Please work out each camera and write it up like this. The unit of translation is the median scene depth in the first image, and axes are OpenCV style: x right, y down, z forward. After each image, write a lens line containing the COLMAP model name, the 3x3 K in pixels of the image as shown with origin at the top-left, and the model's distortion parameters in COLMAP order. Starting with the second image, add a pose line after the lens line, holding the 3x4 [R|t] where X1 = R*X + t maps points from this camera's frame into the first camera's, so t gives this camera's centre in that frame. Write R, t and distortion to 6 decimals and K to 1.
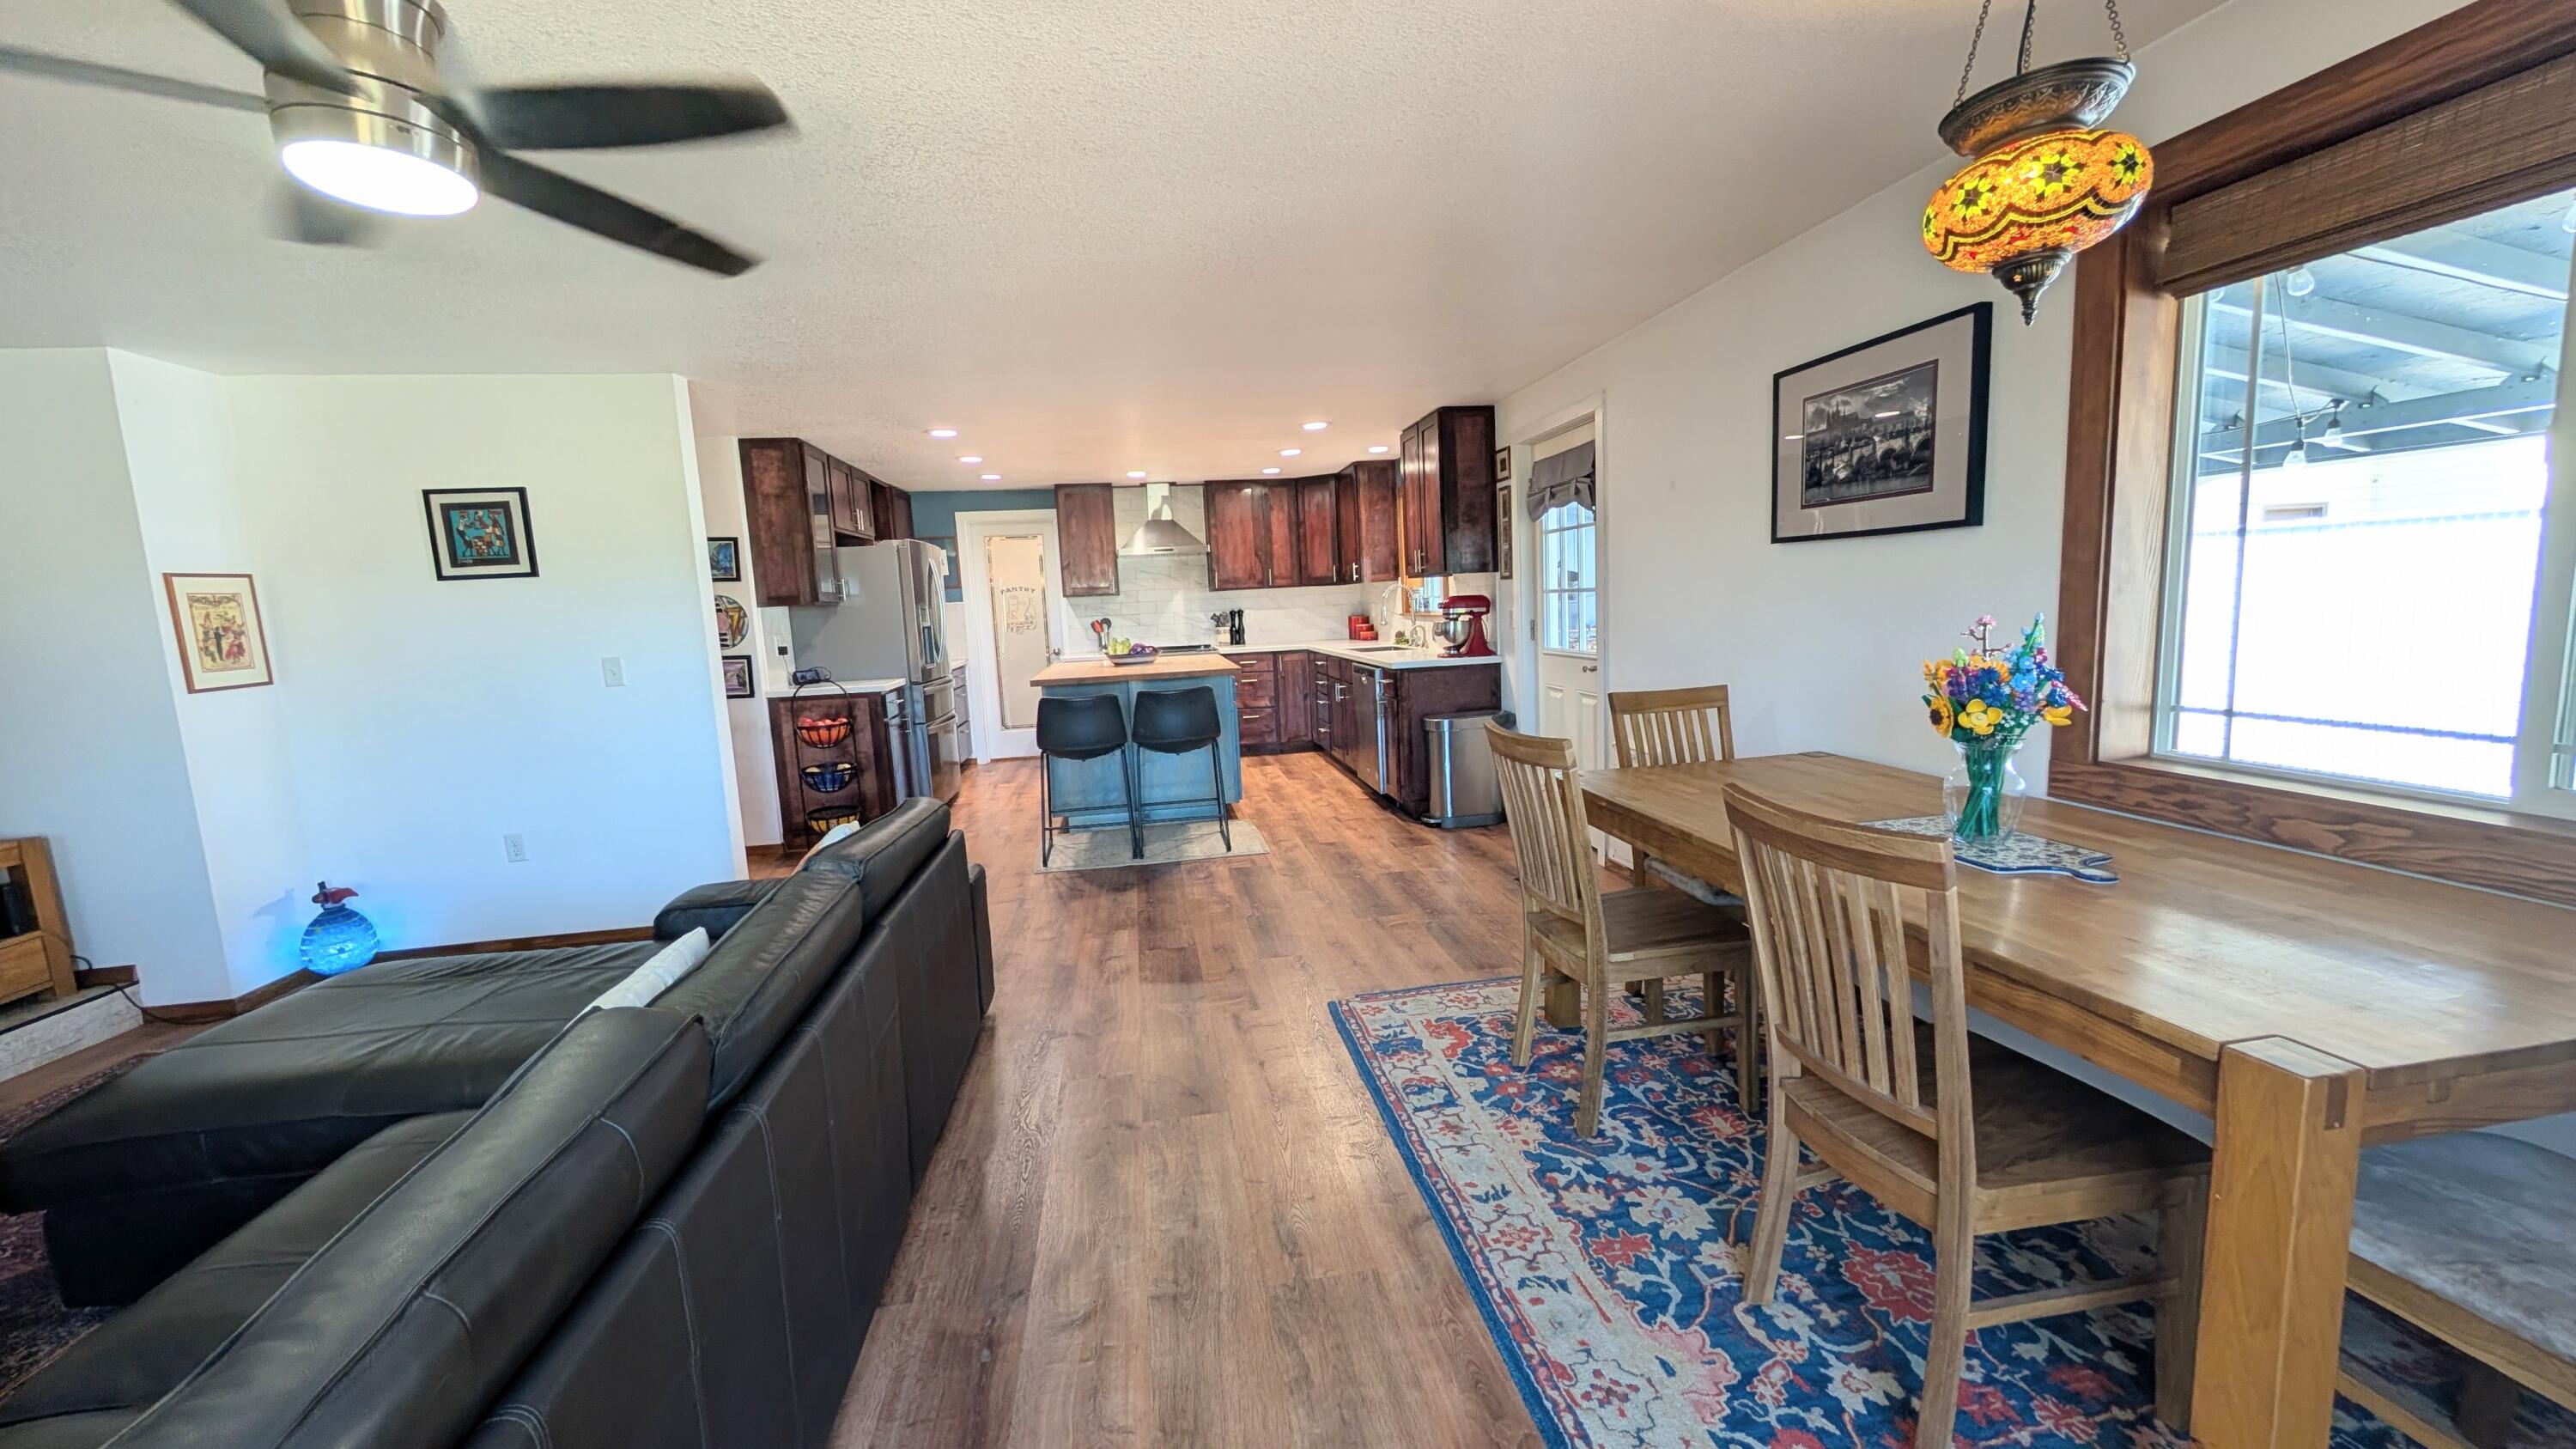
lens RADIAL K [[933.1, 0, 1288.5], [0, 933.1, 721.0], [0, 0, 1]] dist [0.001112, 0.000058]
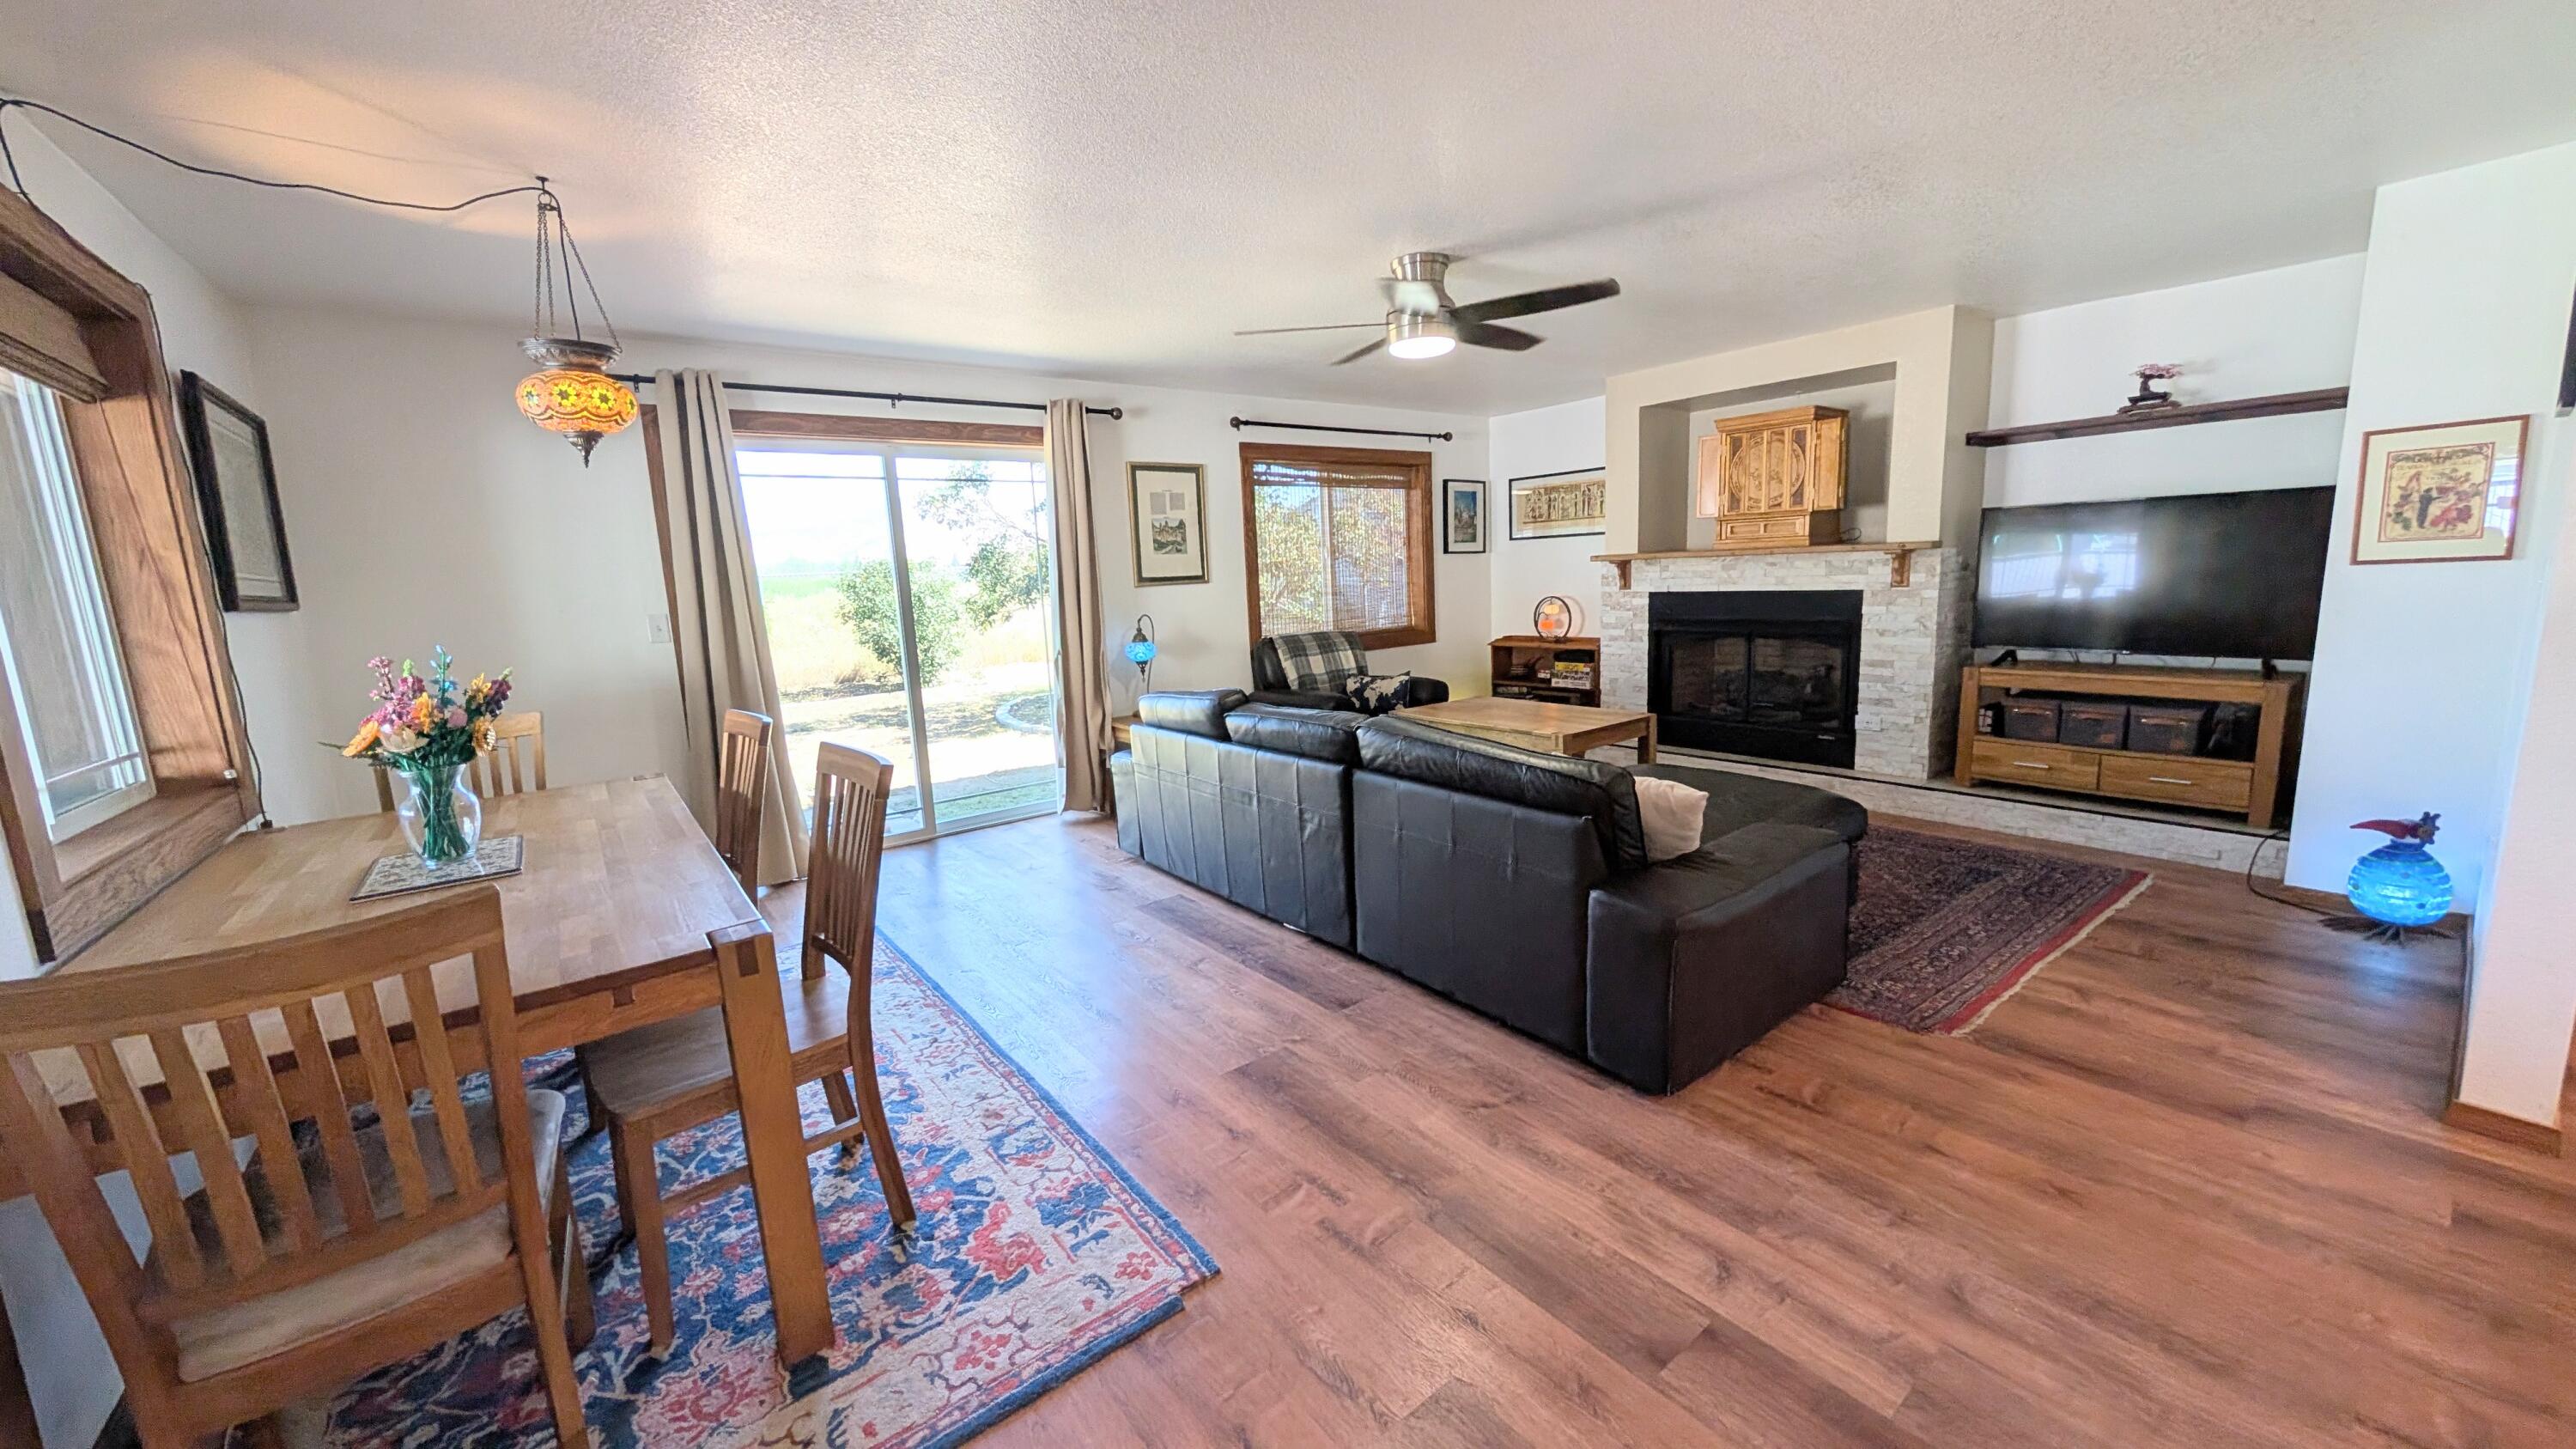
lens RADIAL K [[933.1, 0, 1295.0], [0, 933.1, 710.6], [0, 0, 1]] dist [0.001112, 0.000058]
pose [[-0.871558, 0.161388, -0.462968, 0.248696], [0.022410, 0.956397, 0.291208, -0.233193], [0.489779, 0.243430, -0.837173, 1.642744]]
